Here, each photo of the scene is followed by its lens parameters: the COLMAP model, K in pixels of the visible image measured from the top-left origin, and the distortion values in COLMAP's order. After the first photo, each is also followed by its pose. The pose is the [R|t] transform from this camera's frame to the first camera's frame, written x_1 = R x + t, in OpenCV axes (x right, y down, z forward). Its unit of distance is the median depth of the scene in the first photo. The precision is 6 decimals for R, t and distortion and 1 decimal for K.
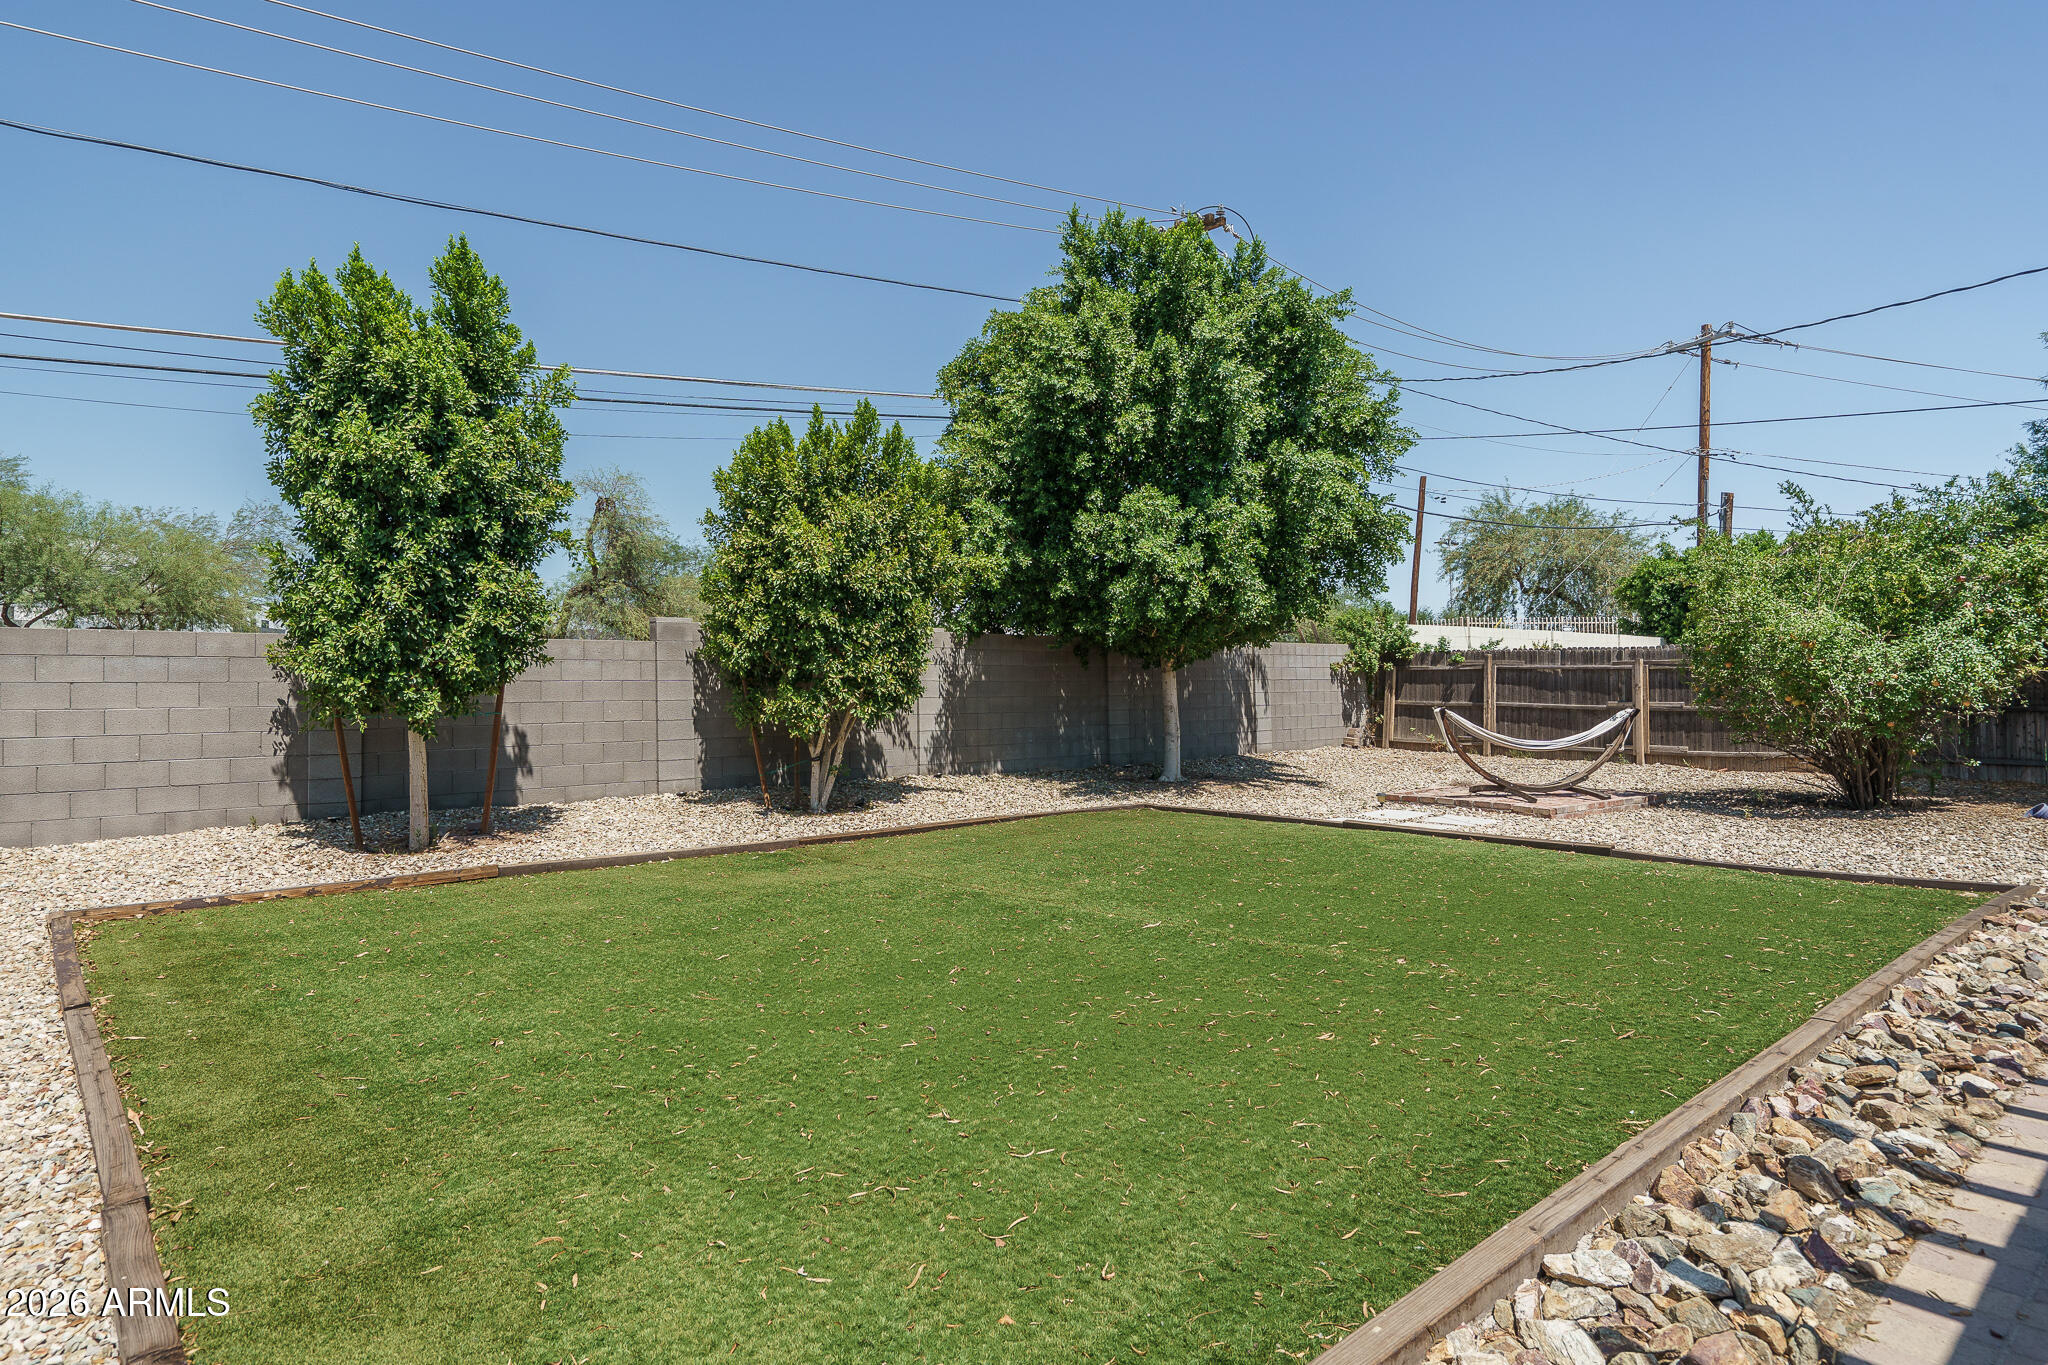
lens RADIAL K [[1143.1, 0, 1023.8], [0, 1143.1, 642.9], [0, 0, 1]] dist [0.002073, 0.002140]
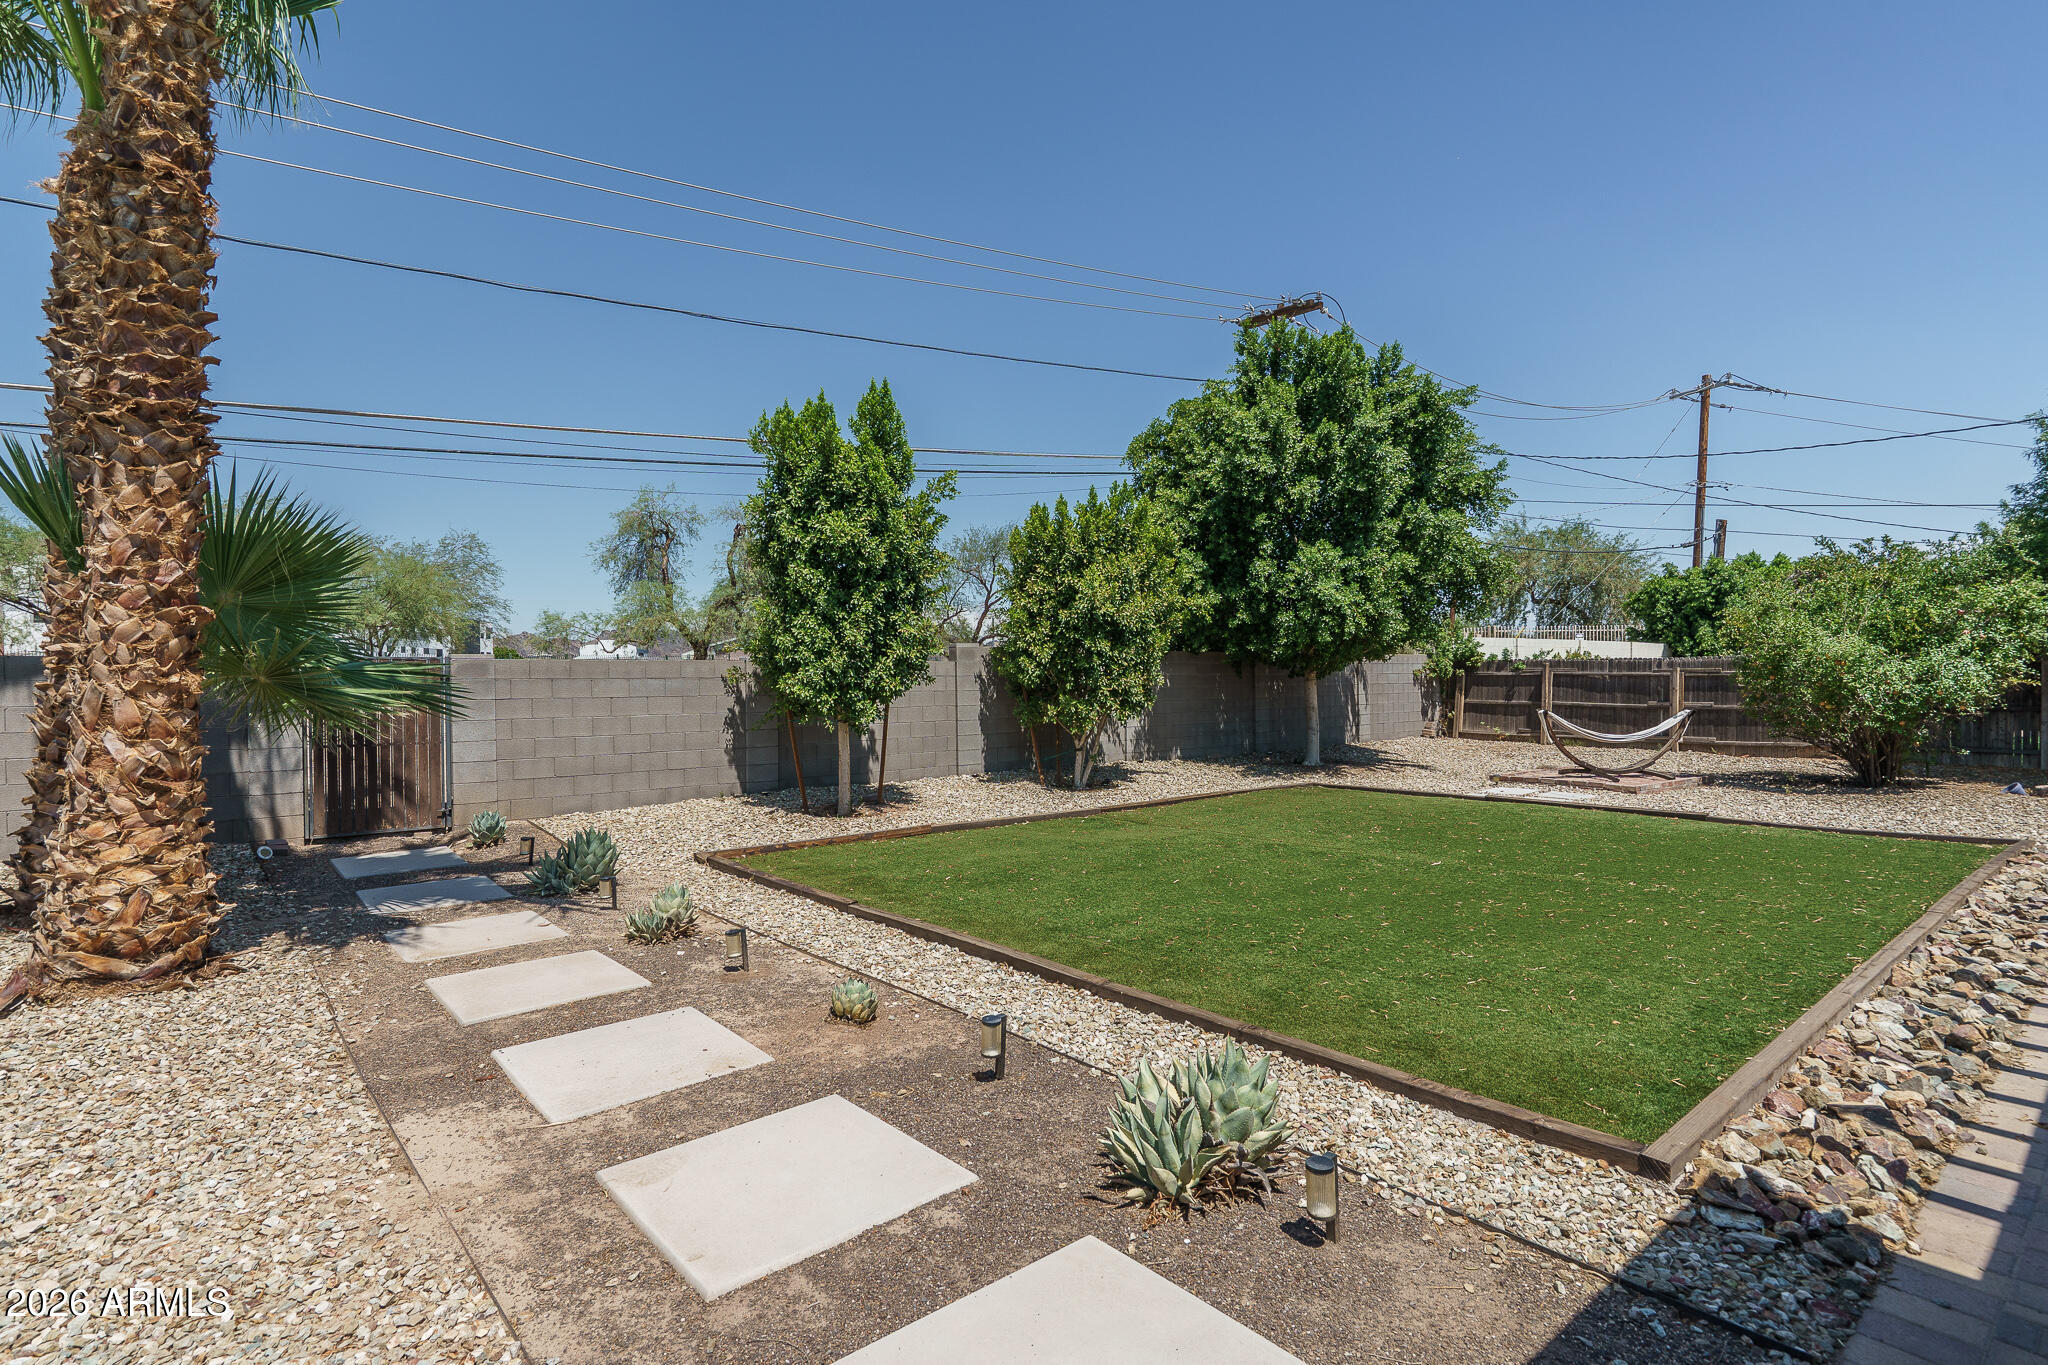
lens RADIAL K [[1004.5, 0, 1024.0], [0, 1004.5, 682.5], [0, 0, 1]] dist [0.001311, -0.000745]
pose [[0.999564, -0.002173, -0.029455, -0.190198], [0.003377, 0.999158, 0.040890, -0.022716], [0.029341, -0.040972, 0.998729, -0.158642]]
